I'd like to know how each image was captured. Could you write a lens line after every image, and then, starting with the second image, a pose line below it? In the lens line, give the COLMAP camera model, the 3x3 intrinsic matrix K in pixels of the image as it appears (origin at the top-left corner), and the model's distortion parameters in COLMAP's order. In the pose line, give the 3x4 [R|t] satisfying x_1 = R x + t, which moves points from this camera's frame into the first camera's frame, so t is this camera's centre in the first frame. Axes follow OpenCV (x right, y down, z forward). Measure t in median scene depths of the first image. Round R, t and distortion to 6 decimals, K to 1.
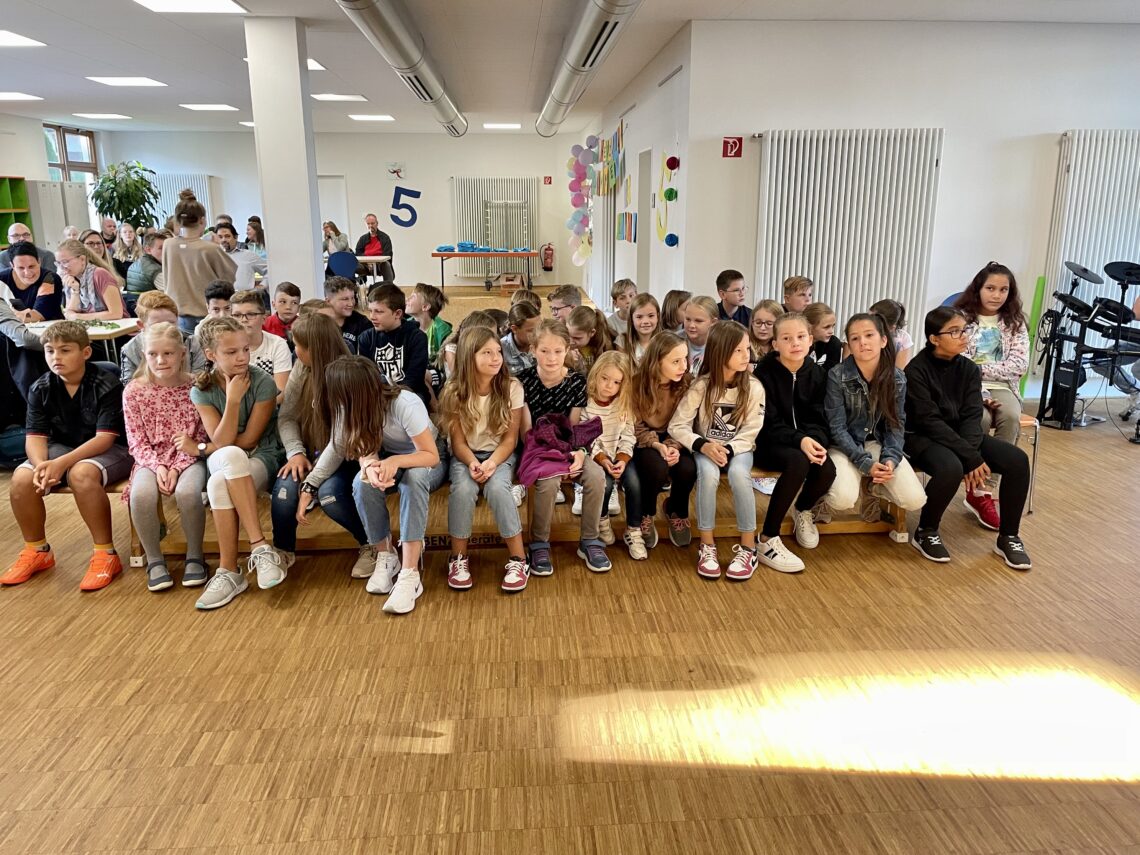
lens RADIAL K [[864.1, 0, 569.2], [0, 864.1, 423.9], [0, 0, 1]] dist [0.052529, -0.073860]
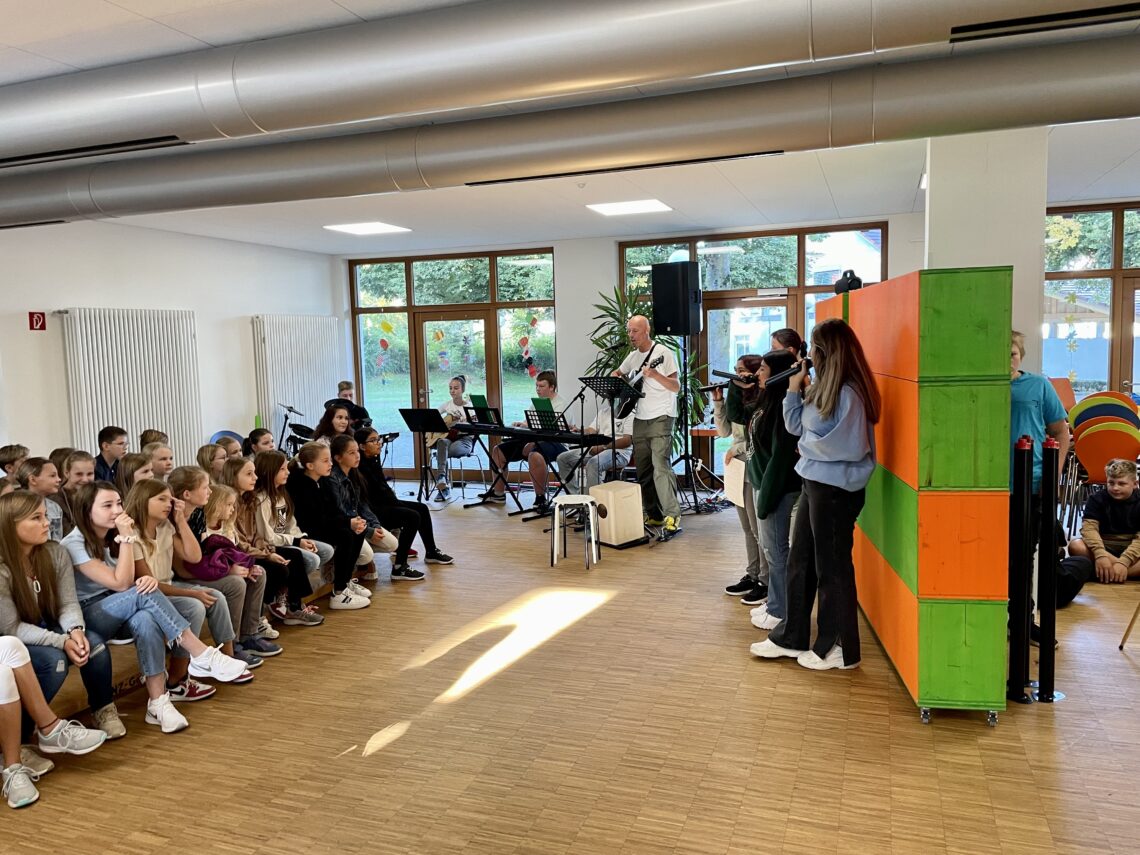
lens RADIAL K [[864.1, 0, 569.7], [0, 864.1, 426.6], [0, 0, 1]] dist [0.052529, -0.073860]
pose [[0.388694, -0.096636, 0.916285, -0.797763], [0.245804, 0.969317, -0.002043, -0.034339], [-0.887974, 0.226021, 0.400522, 0.001396]]
